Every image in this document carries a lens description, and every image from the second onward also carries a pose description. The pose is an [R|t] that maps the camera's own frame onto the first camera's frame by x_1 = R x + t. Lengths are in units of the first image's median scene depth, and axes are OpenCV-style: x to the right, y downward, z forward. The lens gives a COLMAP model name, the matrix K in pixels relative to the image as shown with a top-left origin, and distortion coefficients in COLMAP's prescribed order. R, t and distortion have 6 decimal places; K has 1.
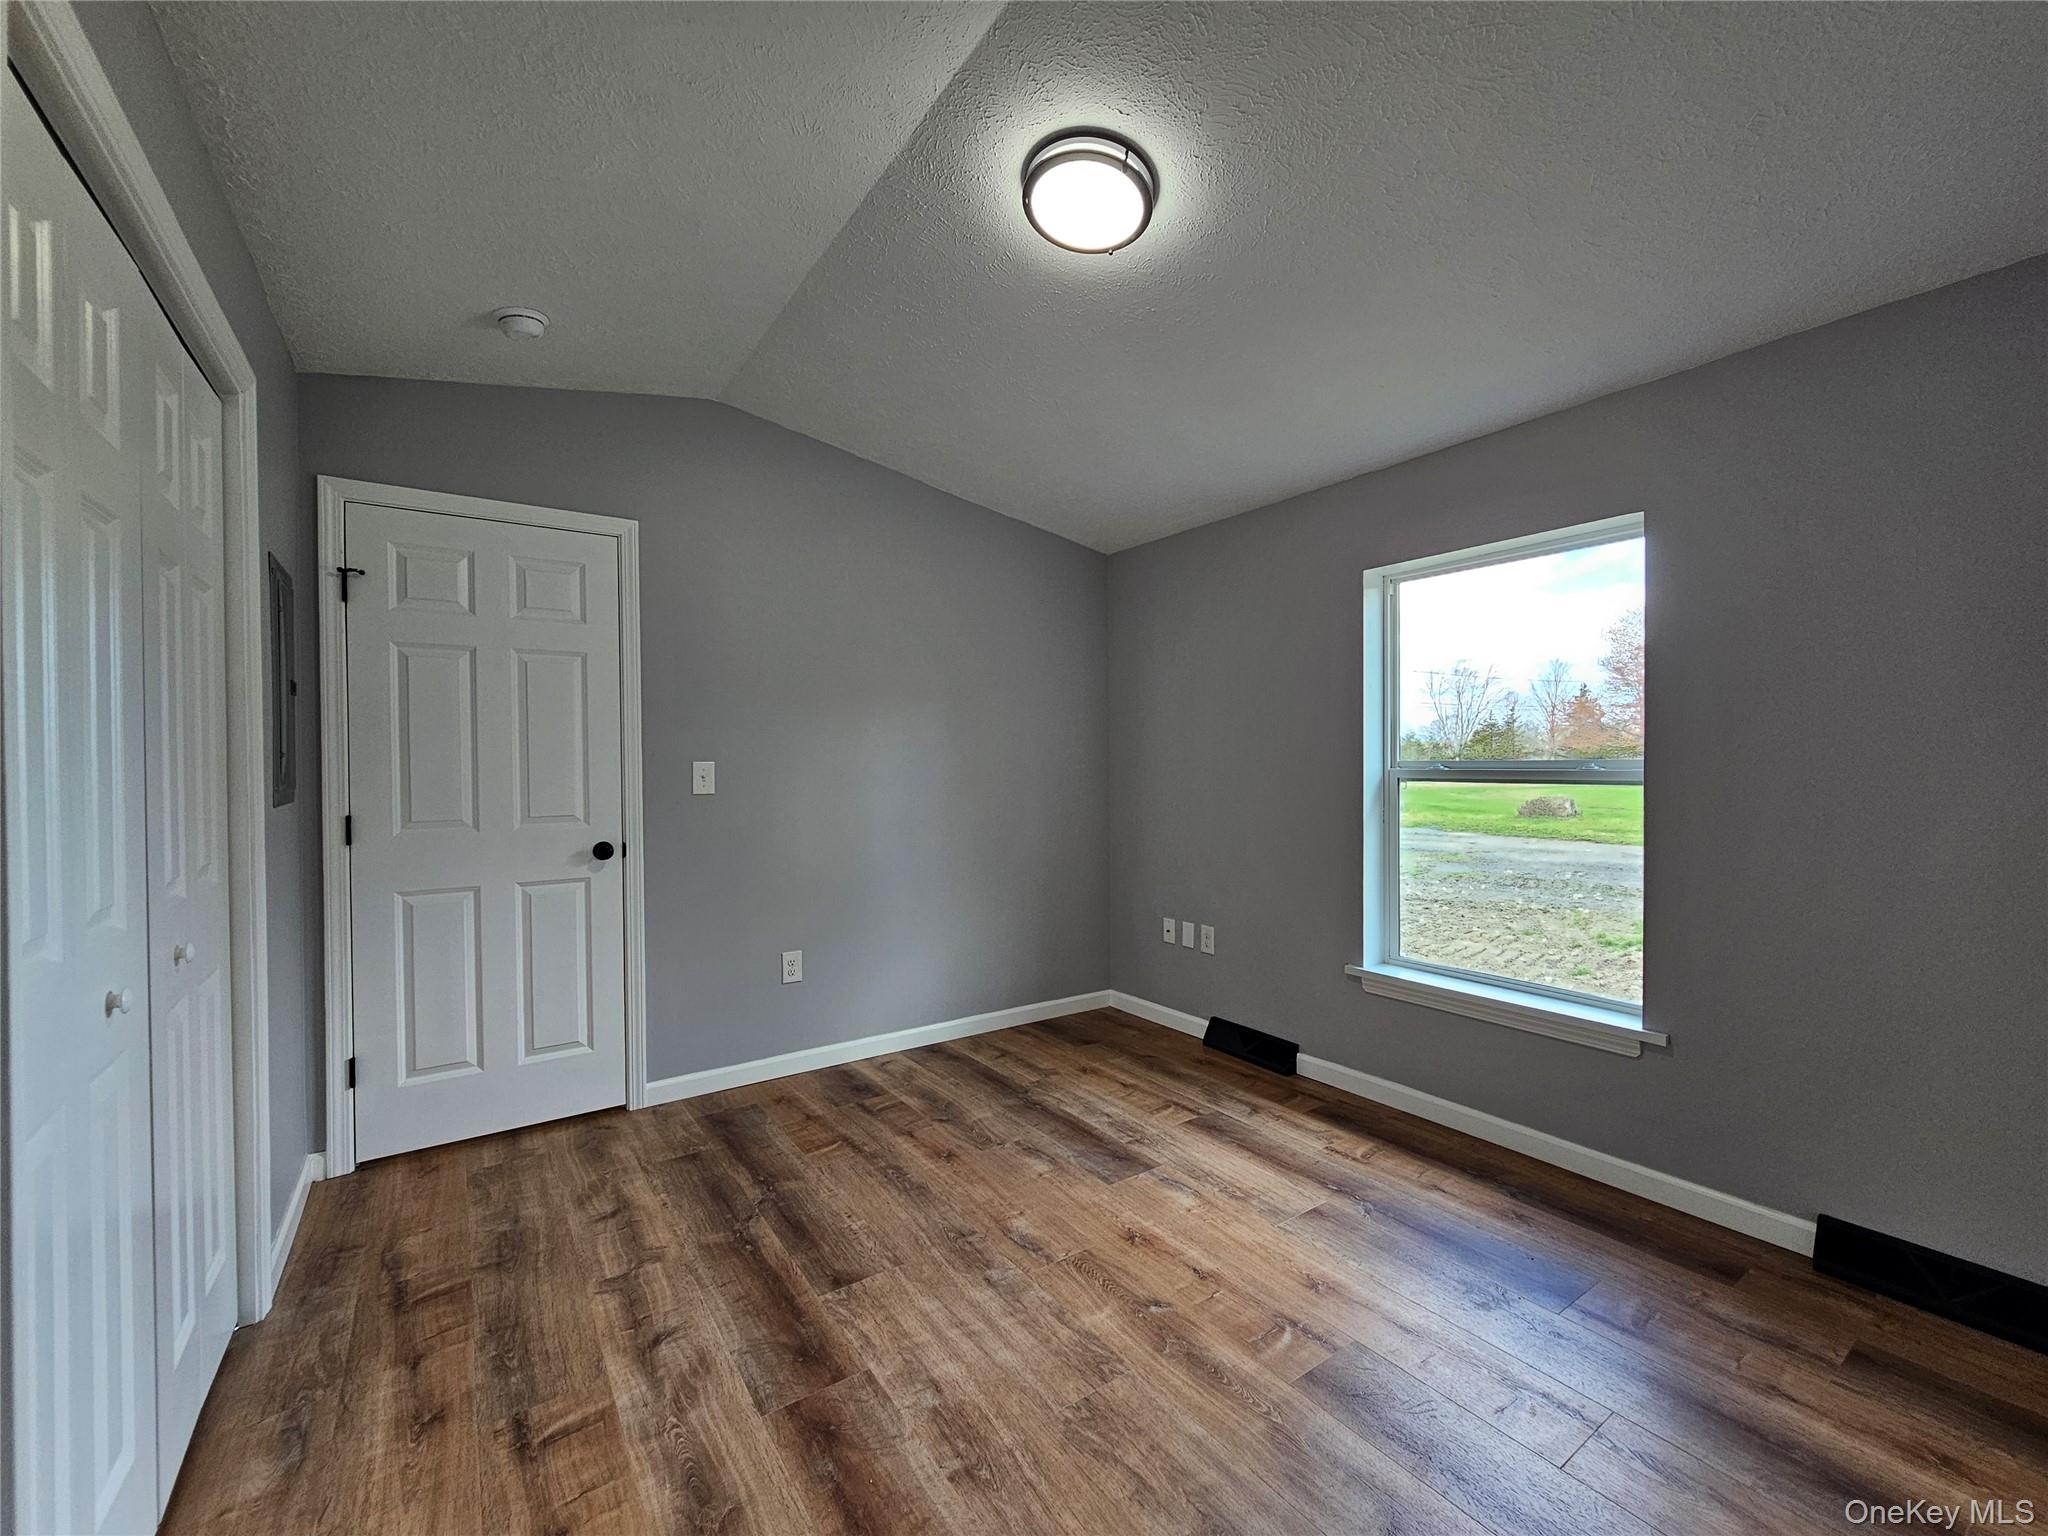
lens RADIAL K [[840.8, 0, 1028.4], [0, 840.8, 776.5], [0, 0, 1]] dist [-0.003854, 0.002127]
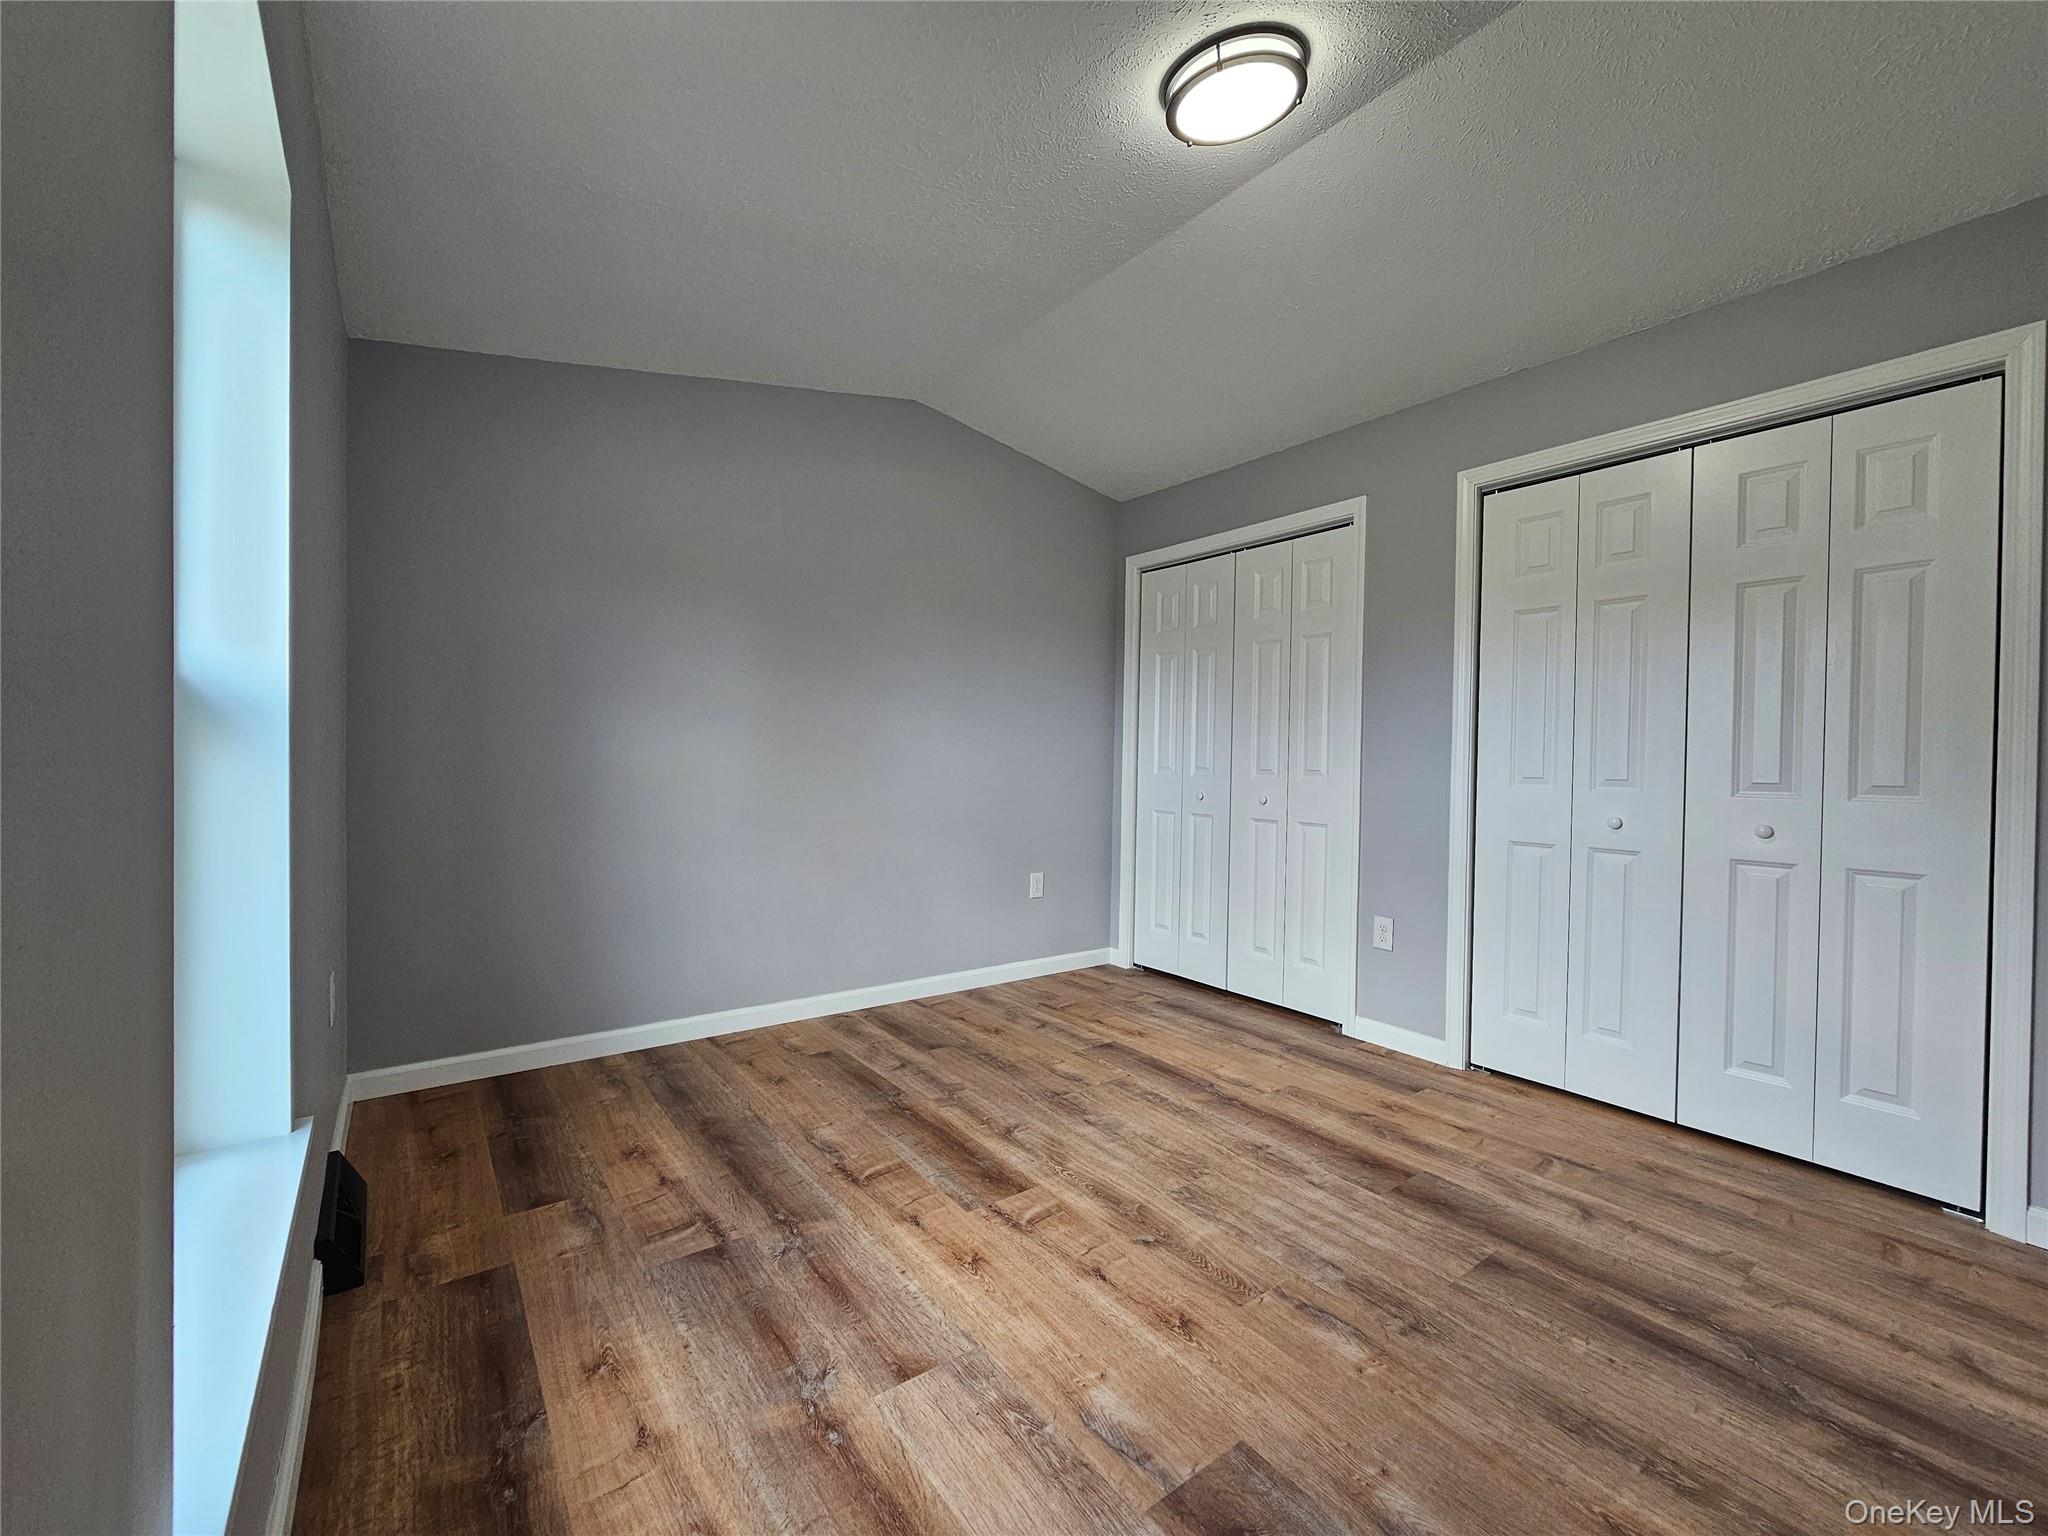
lens RADIAL K [[840.8, 0, 1036.7], [0, 840.8, 762.2], [0, 0, 1]] dist [-0.003854, 0.002127]
pose [[-0.998881, -0.009394, -0.046342, 0.331175], [-0.010566, 0.999629, 0.025095, 0.045236], [0.046089, 0.025557, -0.998610, 1.954544]]
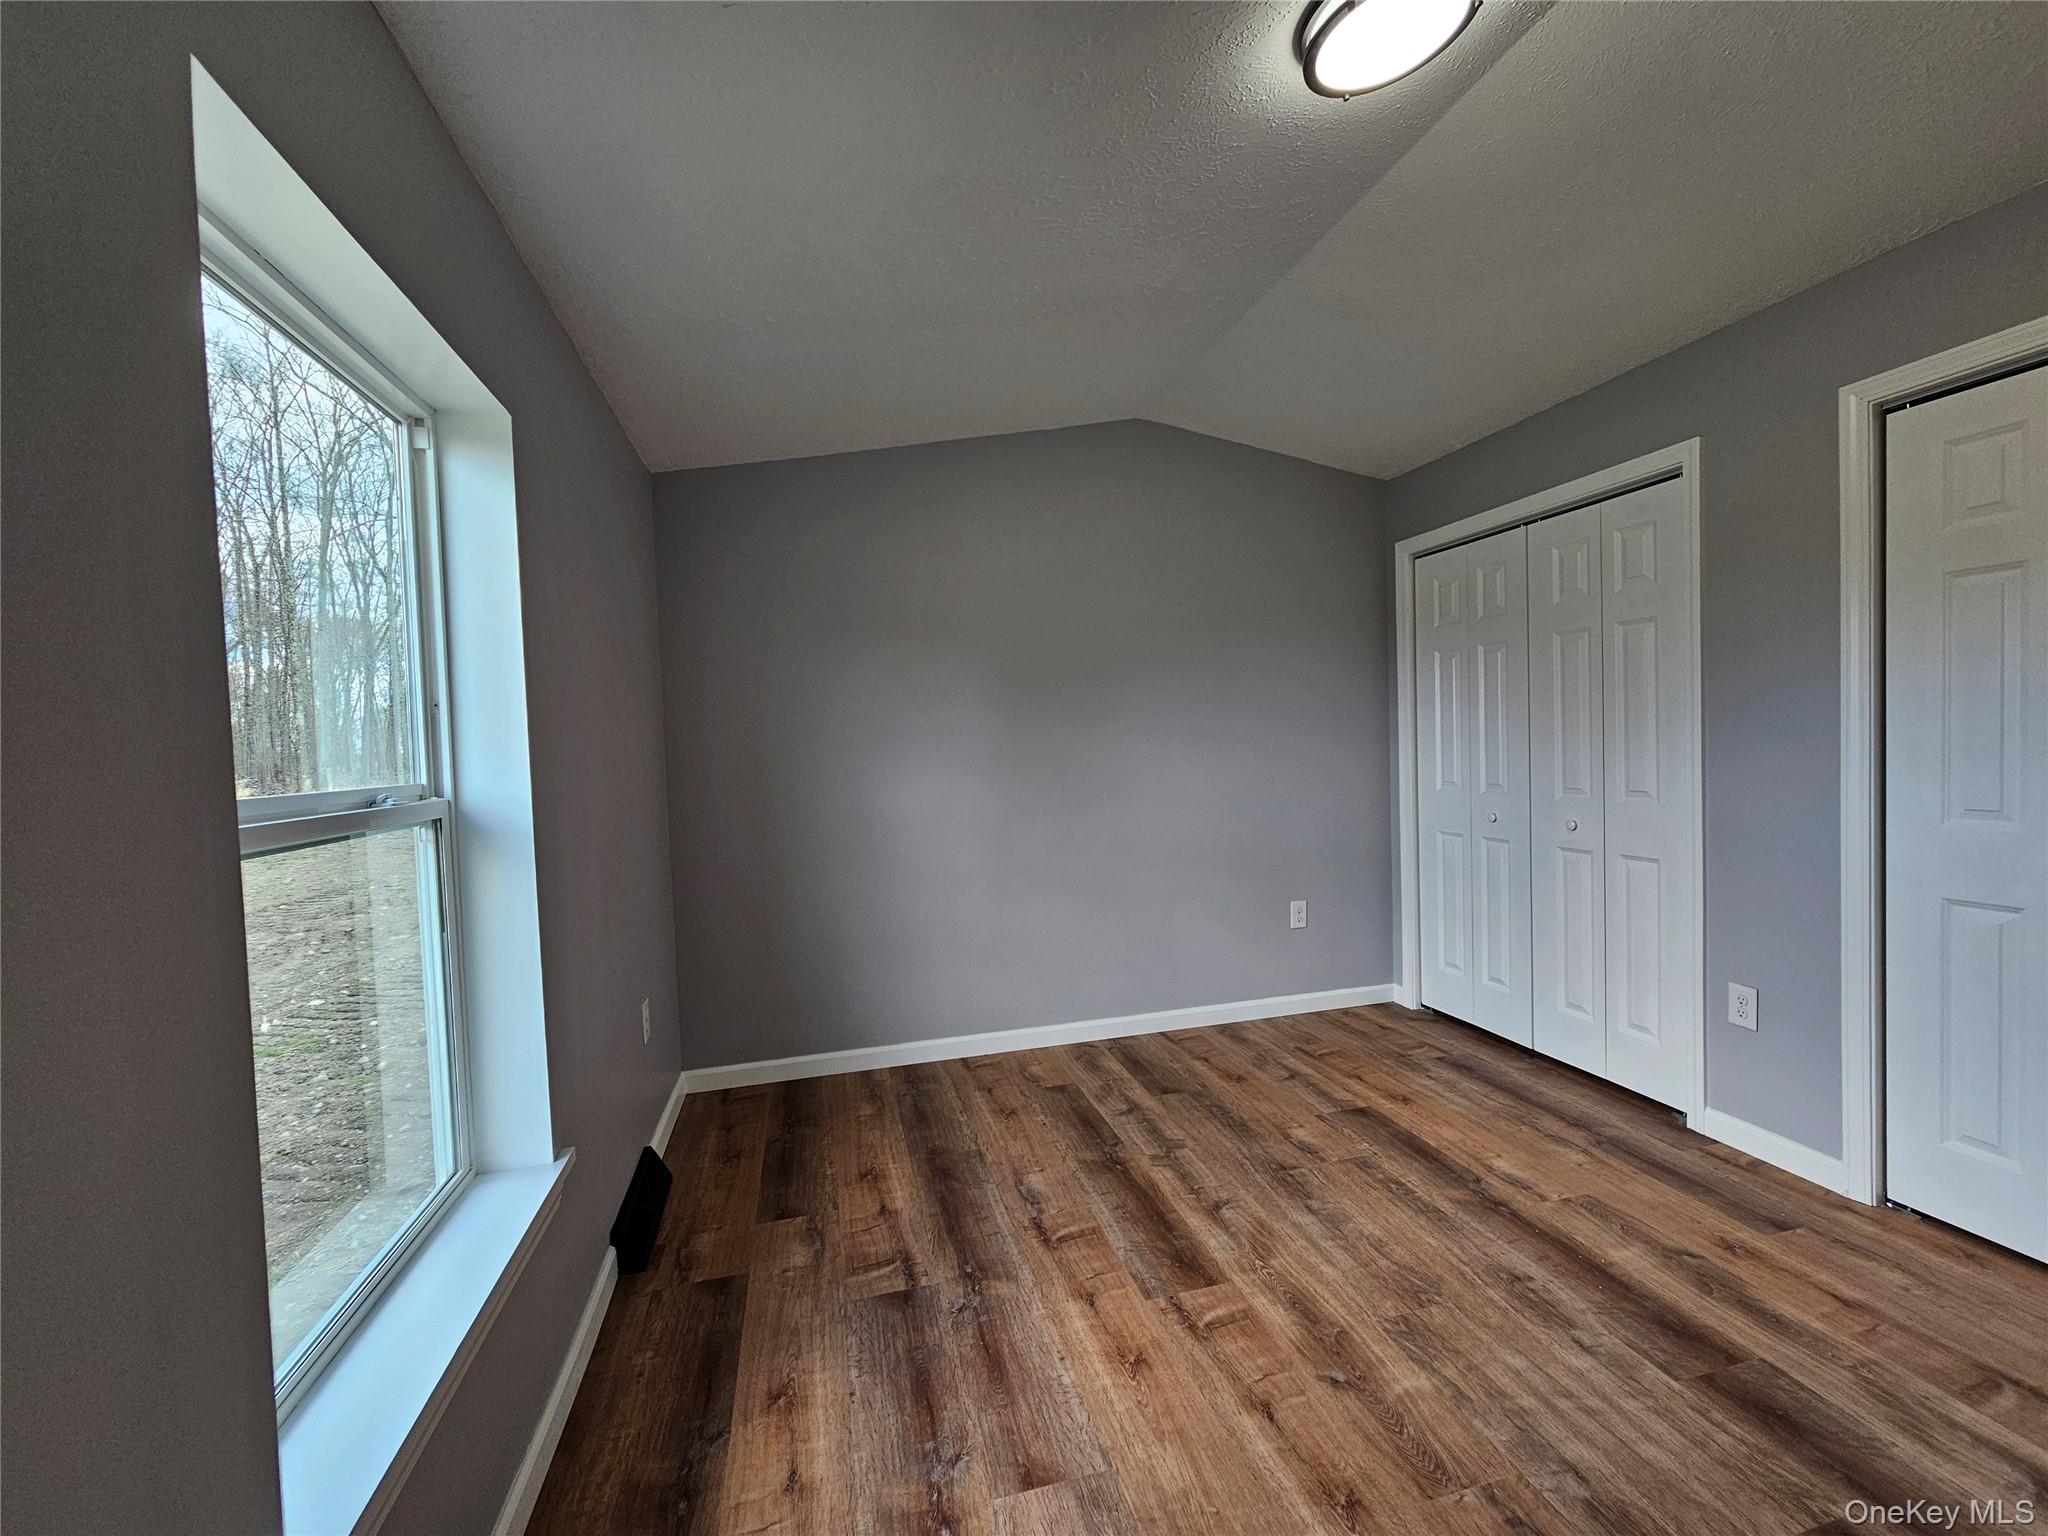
lens RADIAL K [[840.8, 0, 1035.6], [0, 840.8, 769.3], [0, 0, 1]] dist [-0.003854, 0.002127]
pose [[-0.941160, 0.026482, 0.336921, 0.135130], [0.045039, 0.997861, 0.047381, -0.051168], [-0.334946, 0.059768, -0.940340, 1.869186]]
